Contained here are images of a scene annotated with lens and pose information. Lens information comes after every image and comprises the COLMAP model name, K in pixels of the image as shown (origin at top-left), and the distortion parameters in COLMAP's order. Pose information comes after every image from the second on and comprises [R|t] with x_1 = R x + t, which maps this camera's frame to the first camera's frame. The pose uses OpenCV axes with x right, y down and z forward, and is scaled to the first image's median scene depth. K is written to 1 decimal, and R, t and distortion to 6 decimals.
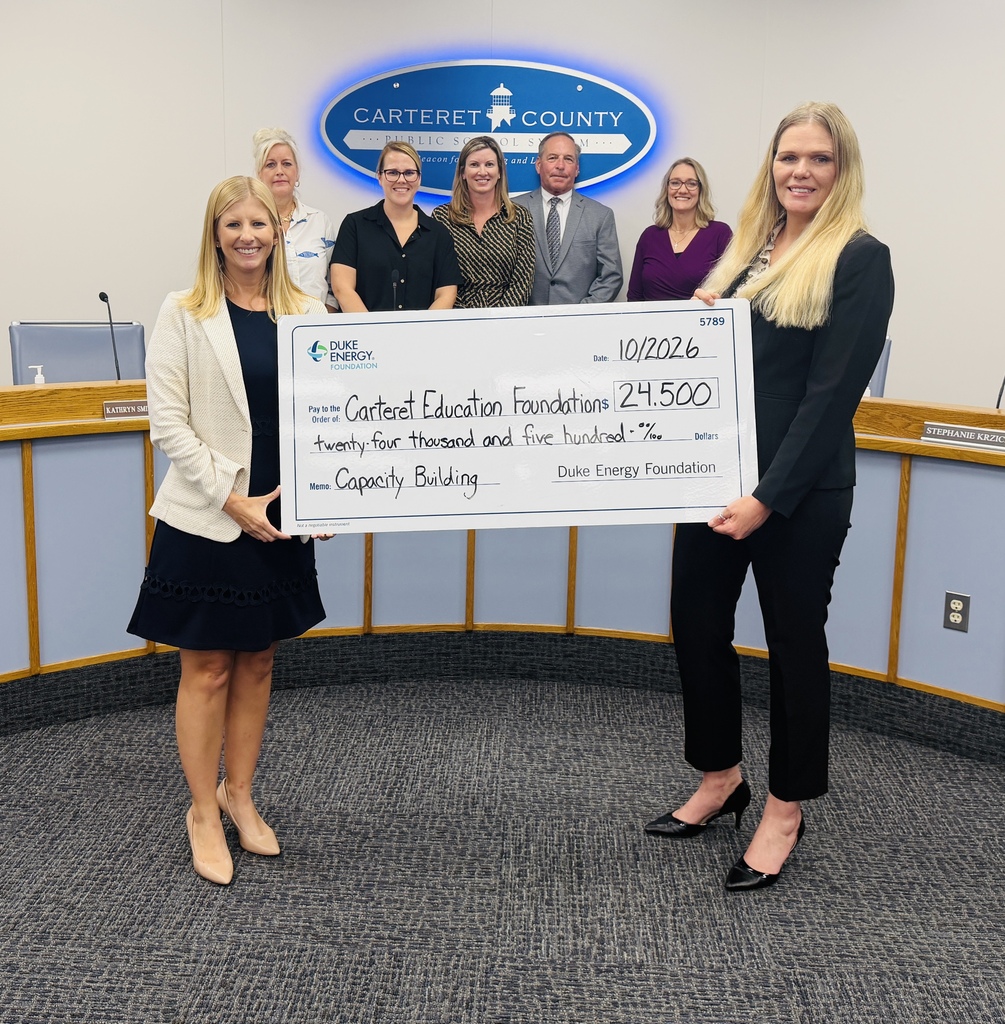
lens RADIAL K [[1210.6, 0, 482.3], [0, 1210.6, 390.8], [0, 0, 1]] dist [0.010774, 0.000000]
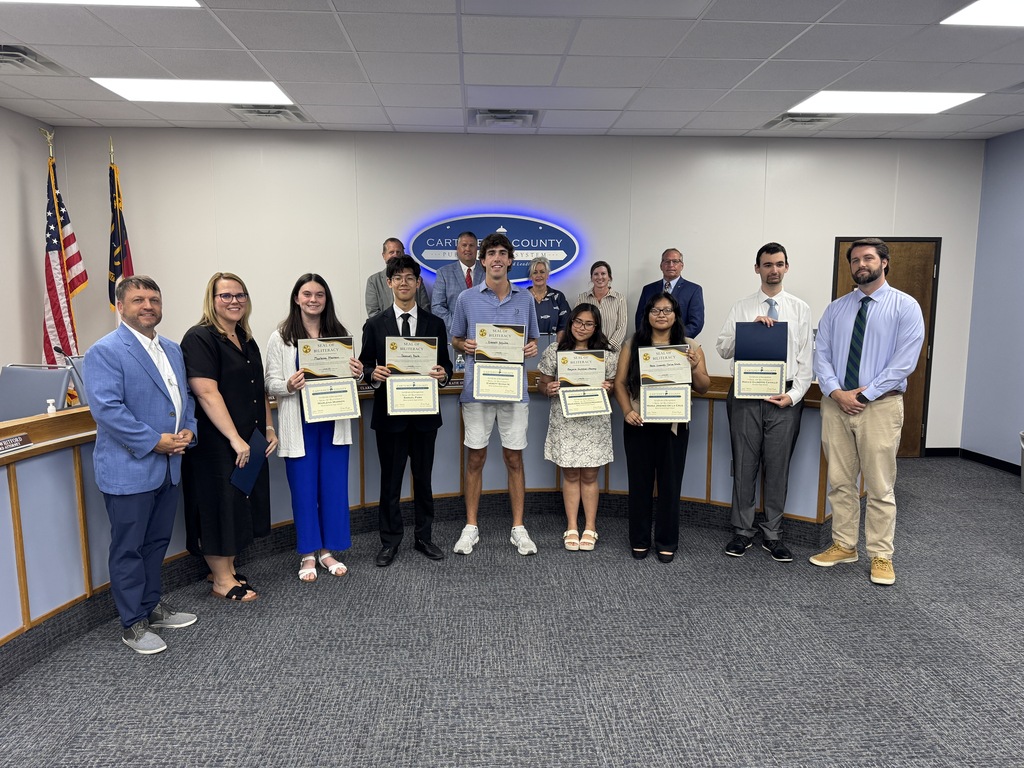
lens RADIAL K [[743.3, 0, 505.3], [0, 743.3, 385.8], [0, 0, 1]] dist [0.046082, -0.065022]
pose [[0.994485, -0.030592, 0.100317, -0.158378], [0.031494, 0.999476, -0.007422, 0.026450], [-0.100038, 0.010540, 0.994928, -0.310457]]
